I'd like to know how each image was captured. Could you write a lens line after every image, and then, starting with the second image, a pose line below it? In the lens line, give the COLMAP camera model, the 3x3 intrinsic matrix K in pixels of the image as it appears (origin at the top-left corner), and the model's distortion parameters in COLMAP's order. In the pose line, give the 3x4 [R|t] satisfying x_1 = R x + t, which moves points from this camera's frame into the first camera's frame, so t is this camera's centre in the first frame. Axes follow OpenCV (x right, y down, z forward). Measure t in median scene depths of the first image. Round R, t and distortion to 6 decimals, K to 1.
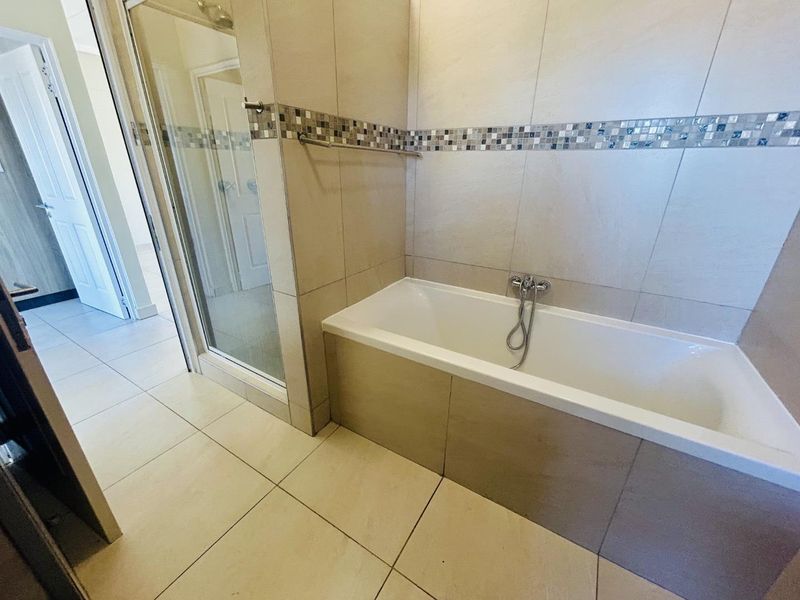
lens RADIAL K [[321.0, 0, 400.0], [0, 321.0, 300.0], [0, 0, 1]] dist [-0.001868, 0.000066]
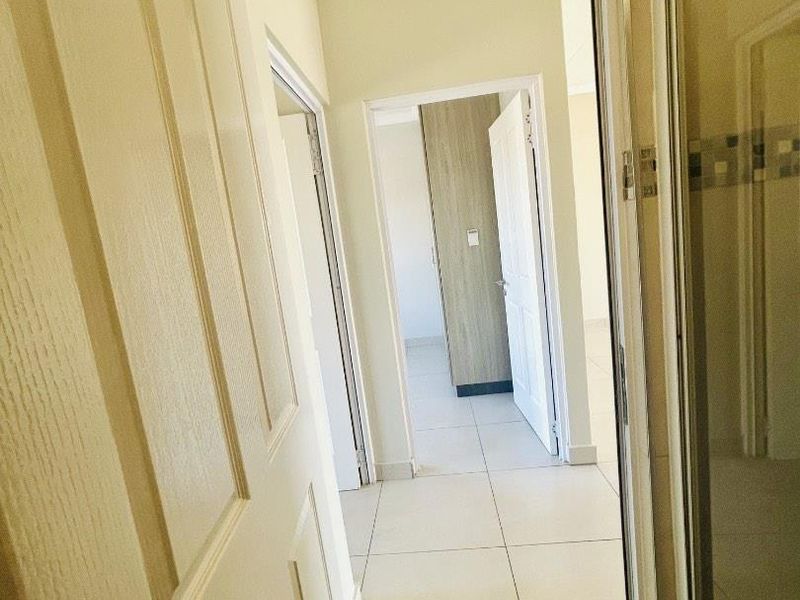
lens RADIAL K [[426.9, 0, 400.0], [0, 426.9, 300.0], [0, 0, 1]] dist [0.000937, 0.000396]
pose [[0.448942, 0.058234, -0.891661, -0.246246], [-0.209248, 0.976980, -0.041547, -0.149100], [0.868715, 0.205230, 0.450793, 0.283936]]
